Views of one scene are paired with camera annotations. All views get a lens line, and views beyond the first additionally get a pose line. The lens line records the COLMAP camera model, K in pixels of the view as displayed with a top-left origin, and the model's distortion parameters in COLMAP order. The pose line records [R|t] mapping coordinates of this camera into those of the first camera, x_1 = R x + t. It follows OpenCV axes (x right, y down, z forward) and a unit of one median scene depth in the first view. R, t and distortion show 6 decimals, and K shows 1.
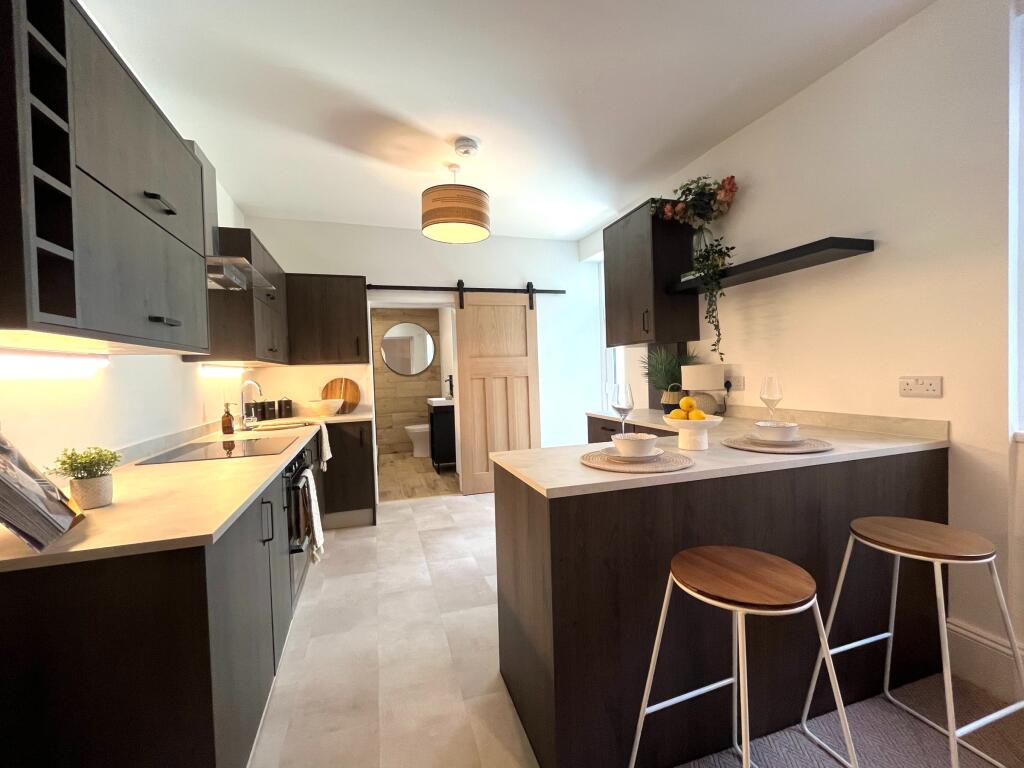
lens RADIAL K [[438.2, 0, 515.4], [0, 438.2, 380.8], [0, 0, 1]] dist [-0.000744, -0.000309]
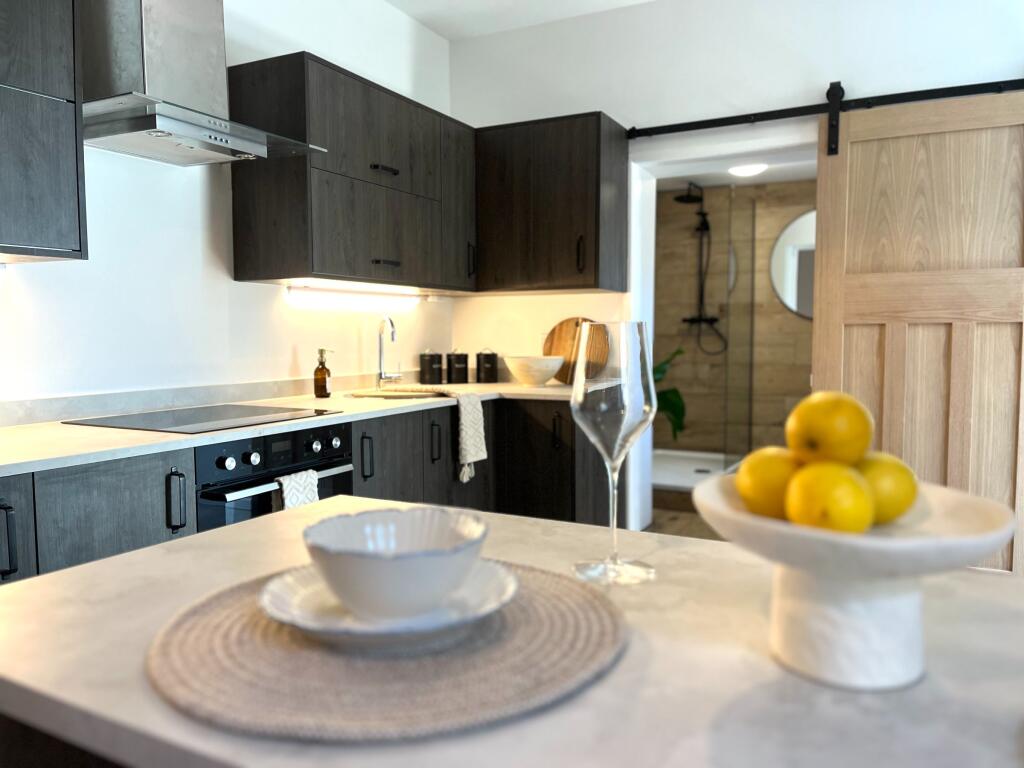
lens RADIAL K [[778.7, 0, 512.9], [0, 778.7, 395.3], [0, 0, 1]] dist [0.036896, 0.002449]
pose [[0.698971, 0.086798, -0.709863, 0.244918], [-0.031143, 0.995360, 0.091041, 0.004346], [0.714472, -0.041528, 0.698431, 0.292044]]
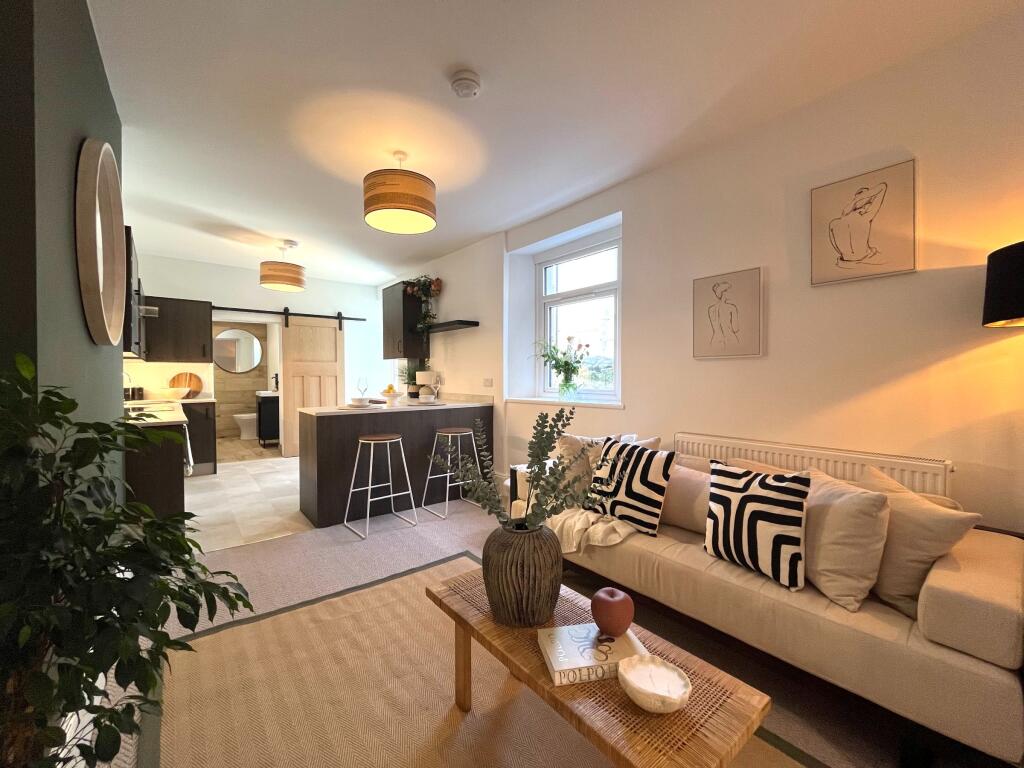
lens RADIAL K [[415.1, 0, 514.2], [0, 415.1, 383.1], [0, 0, 1]] dist [-0.007322, -0.000376]
pose [[0.929951, 0.023638, 0.366922, 0.087541], [-0.021623, 0.999720, -0.009602, 0.017462], [-0.367046, 0.000996, 0.930202, -0.610915]]
